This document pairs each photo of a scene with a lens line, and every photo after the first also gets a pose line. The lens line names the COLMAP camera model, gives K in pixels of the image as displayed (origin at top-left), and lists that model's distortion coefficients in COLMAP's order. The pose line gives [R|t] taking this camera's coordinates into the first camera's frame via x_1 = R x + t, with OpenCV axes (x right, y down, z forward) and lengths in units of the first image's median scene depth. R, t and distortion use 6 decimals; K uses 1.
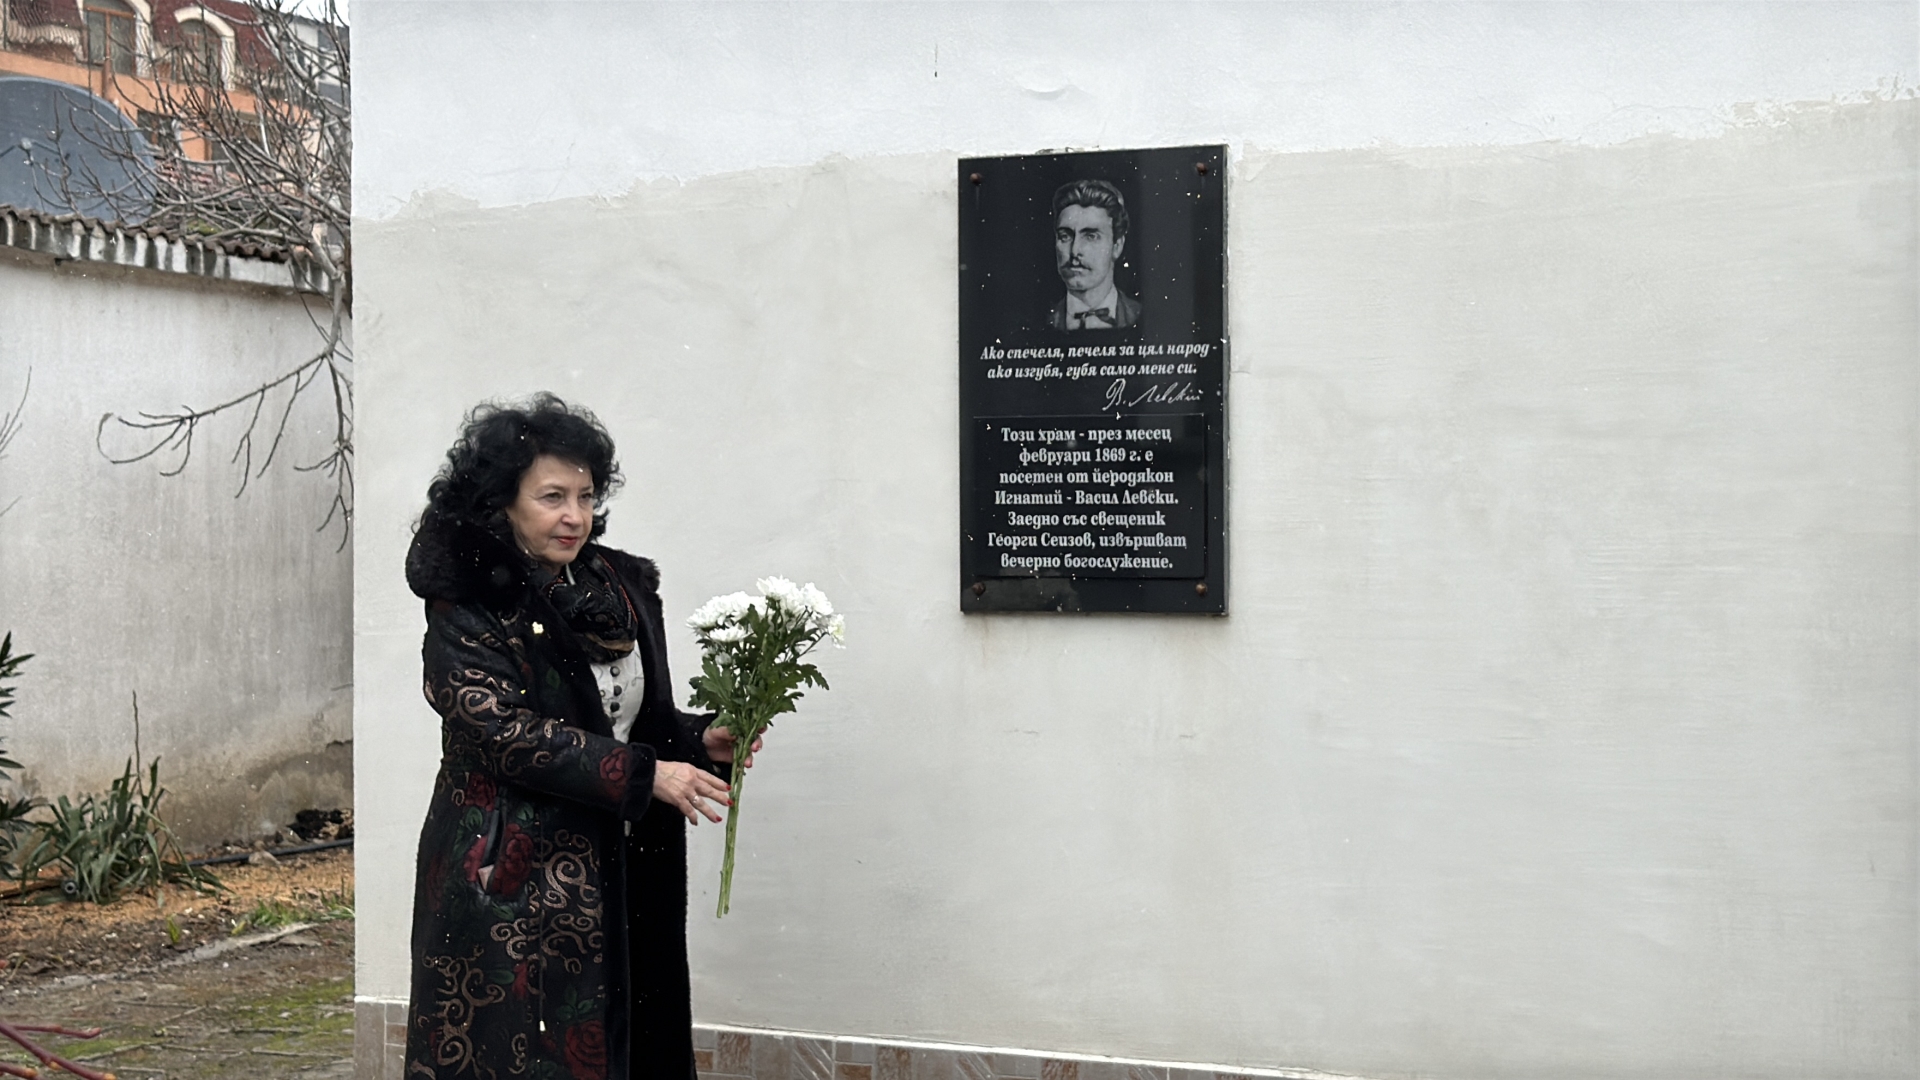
lens RADIAL K [[3279.6, 0, 975.6], [0, 3279.6, 530.4], [0, 0, 1]] dist [0.149407, -0.053388]
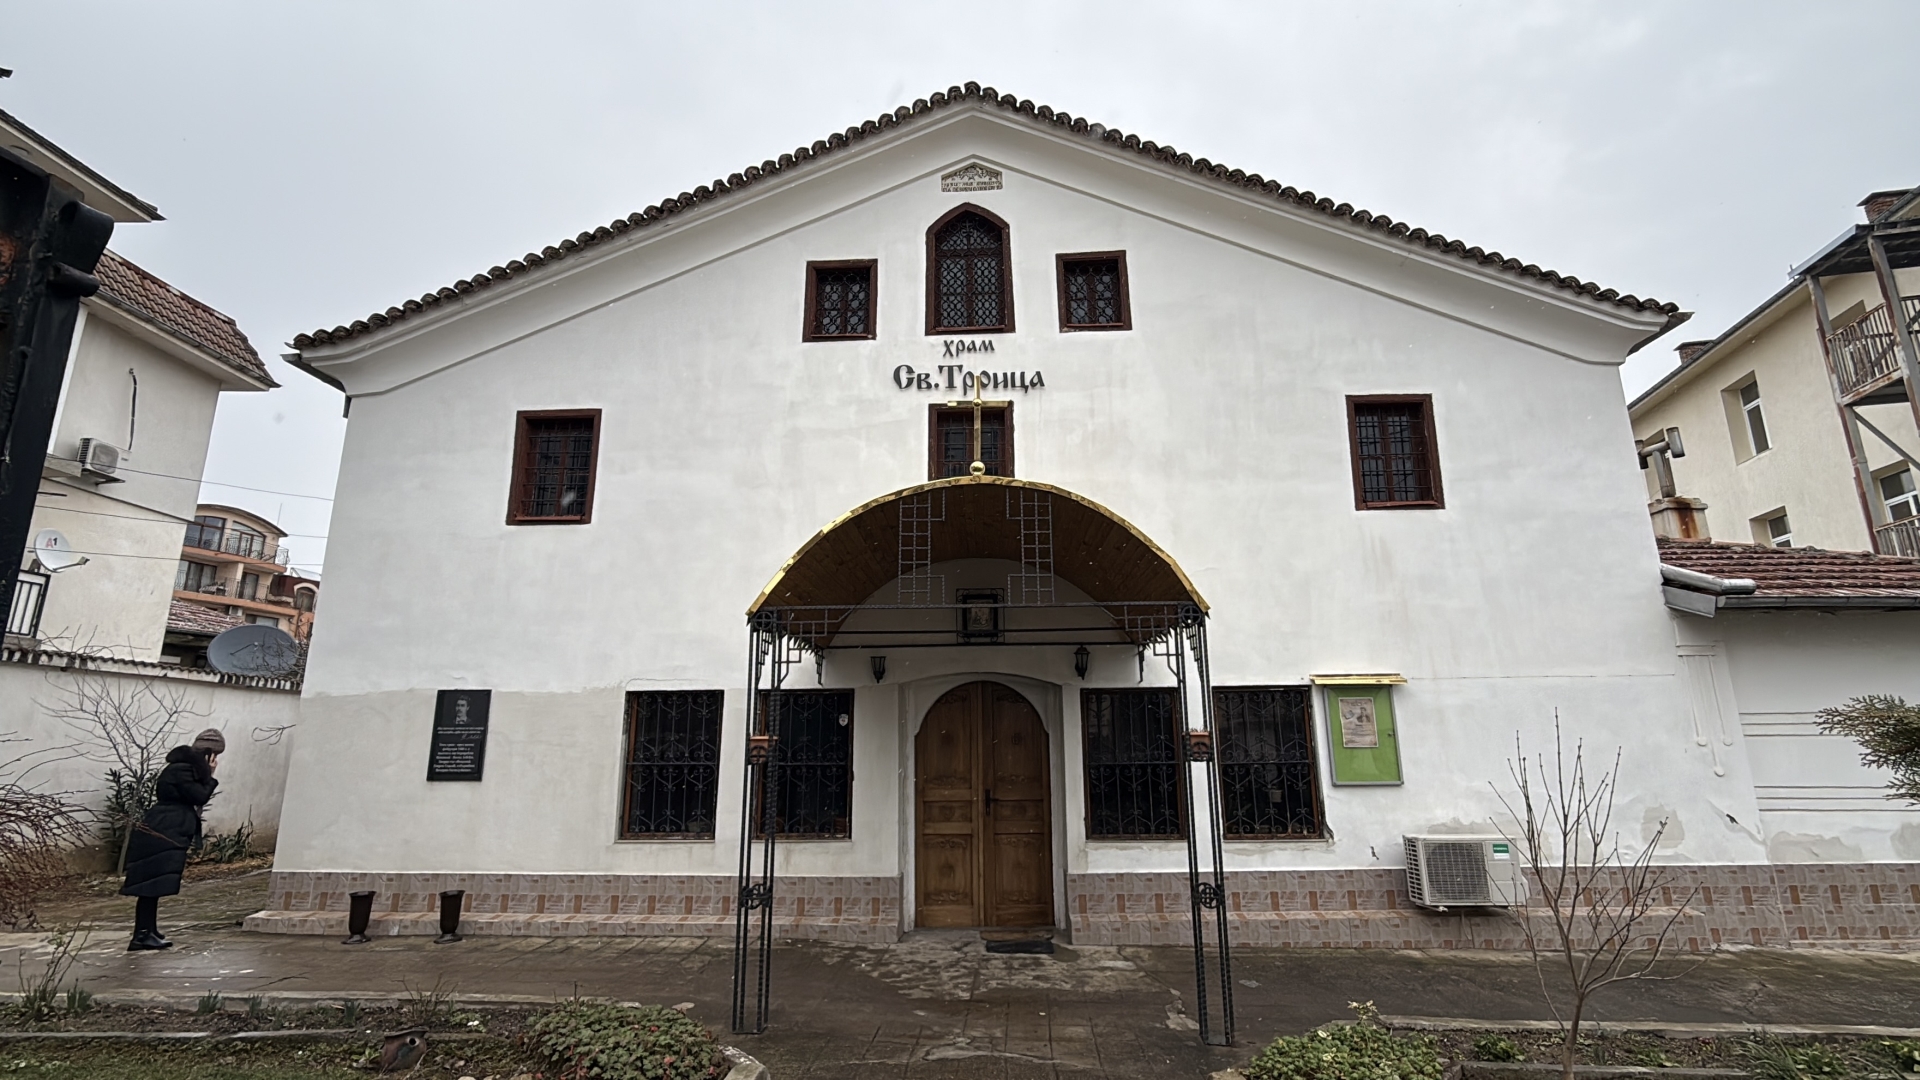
lens RADIAL K [[871.9, 0, 960.0], [0, 871.9, 540.0], [0, 0, 1]] dist [0.000399, 0.000254]
pose [[0.924381, 0.087441, 0.371315, 0.222809], [0.002788, 0.971800, -0.235791, -0.016107], [-0.381461, 0.218996, 0.898069, -0.596328]]
